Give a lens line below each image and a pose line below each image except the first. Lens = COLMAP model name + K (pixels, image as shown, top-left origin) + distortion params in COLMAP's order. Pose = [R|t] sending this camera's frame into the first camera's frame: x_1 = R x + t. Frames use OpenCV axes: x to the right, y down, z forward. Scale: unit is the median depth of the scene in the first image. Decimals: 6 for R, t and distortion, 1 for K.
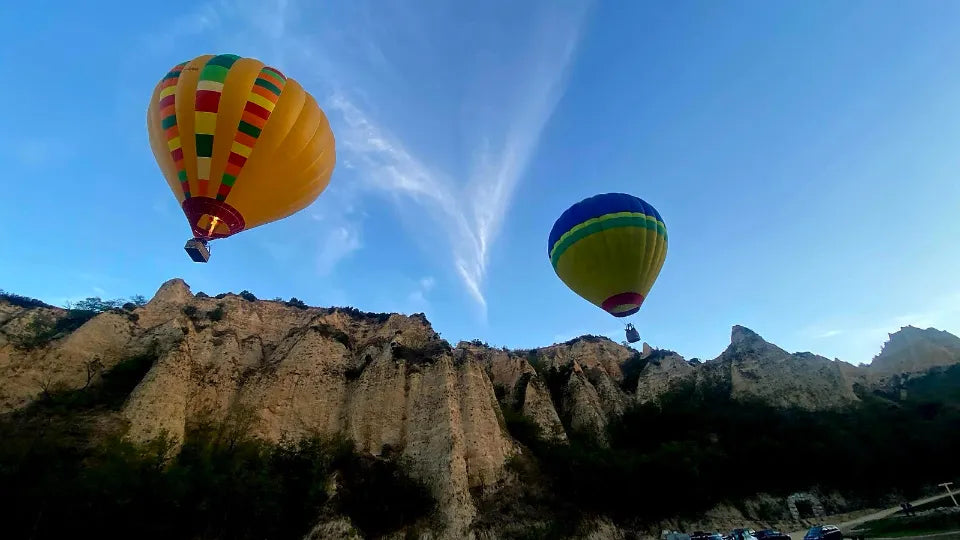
lens RADIAL K [[391.2, 0, 480.0], [0, 391.2, 270.0], [0, 0, 1]] dist [-0.000492, -0.000163]
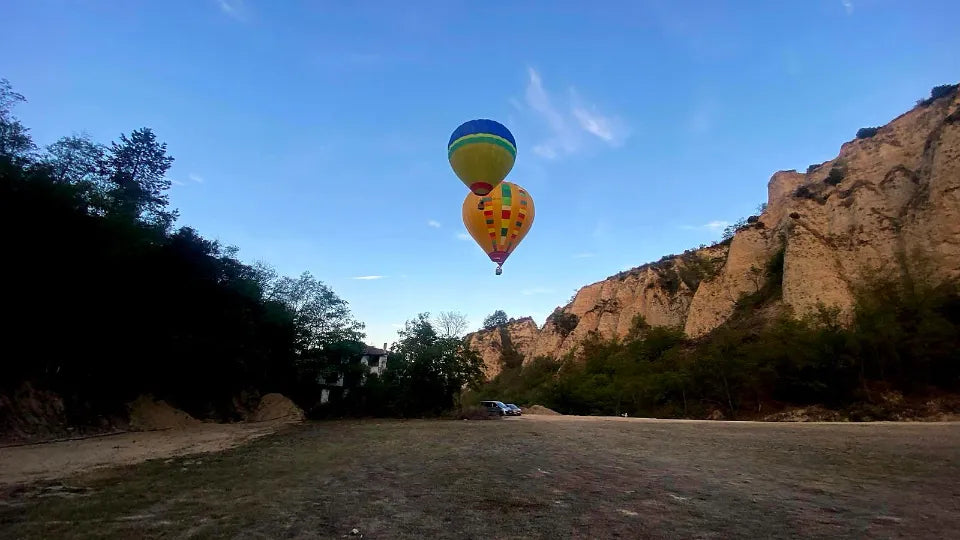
lens RADIAL K [[391.2, 0, 480.0], [0, 391.2, 270.0], [0, 0, 1]] dist [-0.000492, -0.000163]
pose [[-0.056385, -0.317790, -0.946483, 0.206868], [0.583484, 0.758765, -0.289522, 0.076688], [0.810165, -0.568582, 0.142642, 0.103637]]
